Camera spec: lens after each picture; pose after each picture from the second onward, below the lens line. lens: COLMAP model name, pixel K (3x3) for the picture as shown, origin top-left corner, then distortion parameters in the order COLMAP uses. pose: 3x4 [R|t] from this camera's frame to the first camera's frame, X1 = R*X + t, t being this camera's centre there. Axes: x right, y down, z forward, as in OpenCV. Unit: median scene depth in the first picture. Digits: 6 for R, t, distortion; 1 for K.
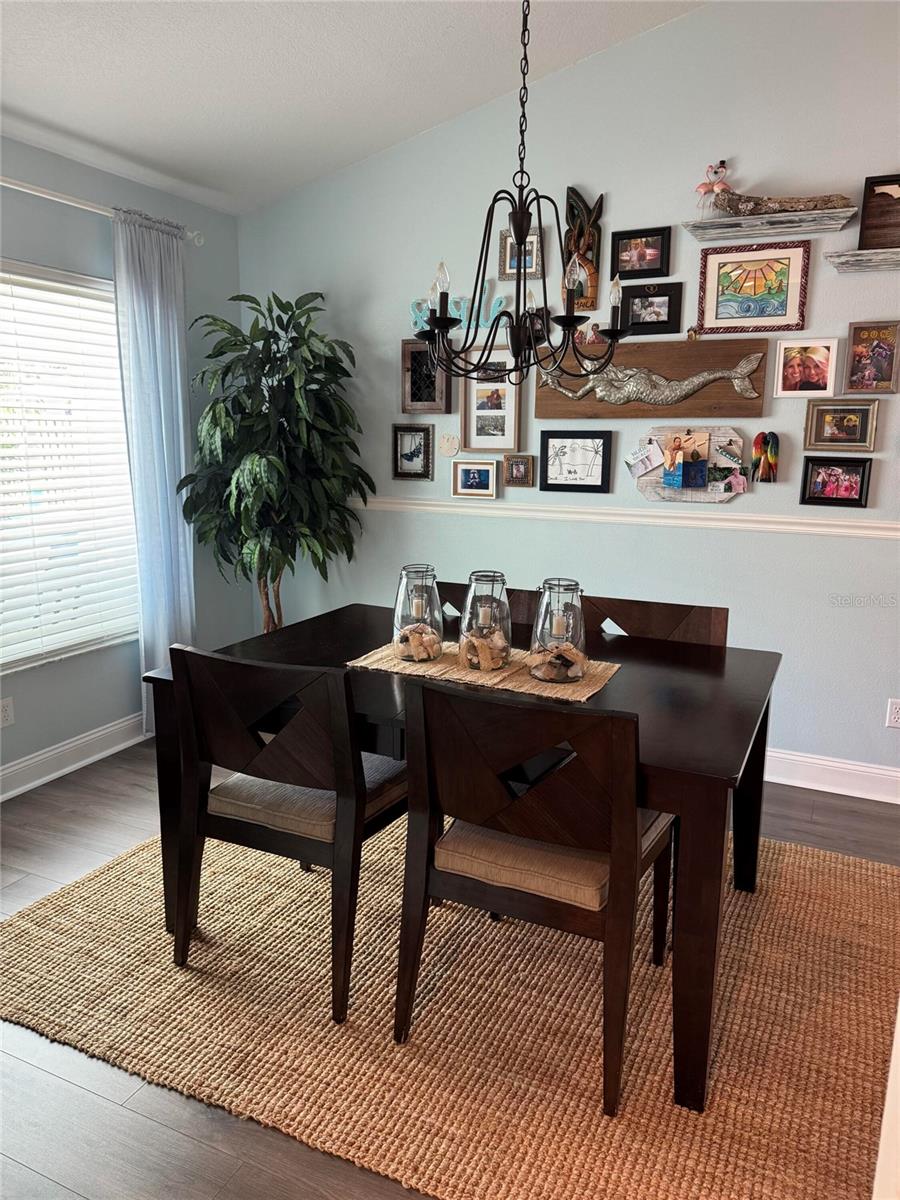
lens RADIAL K [[847.4, 0, 451.7], [0, 847.4, 592.3], [0, 0, 1]] dist [-0.005729, -0.008407]
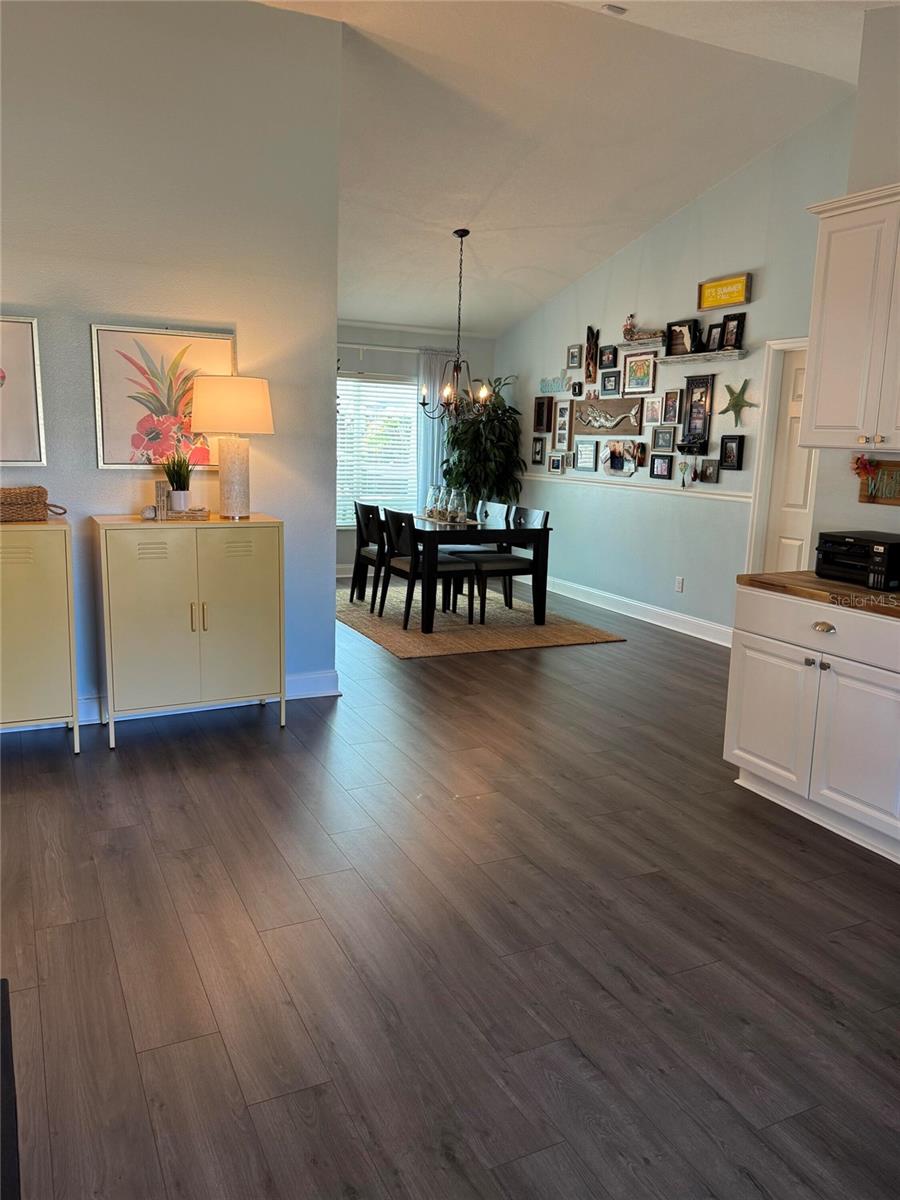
lens RADIAL K [[898.6, 0, 451.6], [0, 898.6, 604.6], [0, 0, 1]] dist [0.000068, -0.002675]
pose [[0.776146, 0.126832, -0.617665, 1.369017], [-0.138380, 0.989943, 0.029391, 0.195427], [0.615181, 0.062661, 0.785892, -0.949483]]
